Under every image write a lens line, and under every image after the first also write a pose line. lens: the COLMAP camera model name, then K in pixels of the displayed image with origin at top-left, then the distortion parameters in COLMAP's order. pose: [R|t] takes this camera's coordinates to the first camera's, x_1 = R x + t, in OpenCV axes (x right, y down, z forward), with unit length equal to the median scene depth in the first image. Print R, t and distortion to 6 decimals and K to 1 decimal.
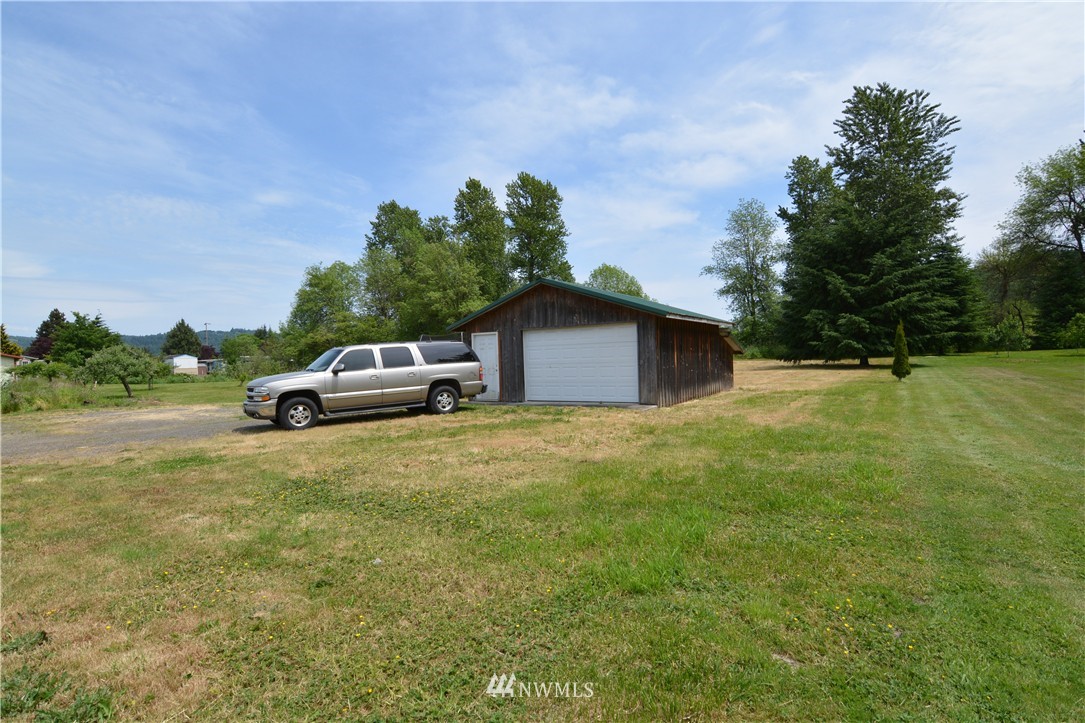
lens RADIAL K [[545.3, 0, 533.3], [0, 545.3, 361.6], [0, 0, 1]] dist [-0.023503, -0.003236]
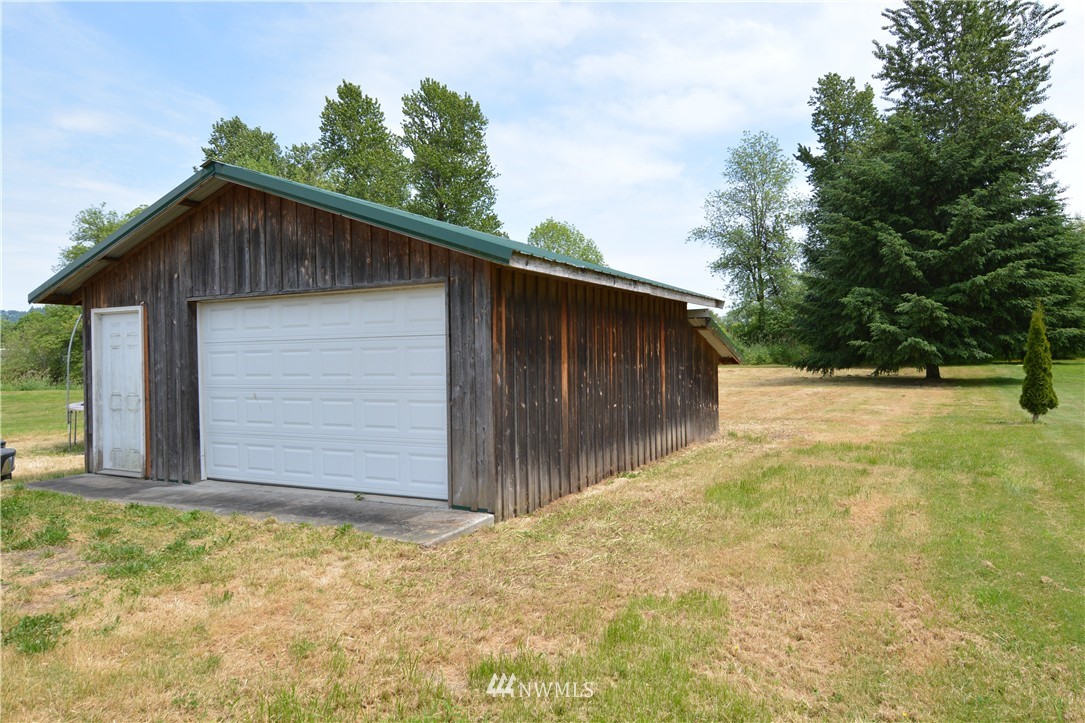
lens RADIAL K [[741.8, 0, 537.6], [0, 741.8, 363.5], [0, 0, 1]] dist [-0.000194, -0.020230]
pose [[0.995568, 0.012088, 0.093263, 0.051640], [-0.012392, 0.999920, 0.002679, -0.005025], [-0.093223, -0.003823, 0.995638, 0.125622]]
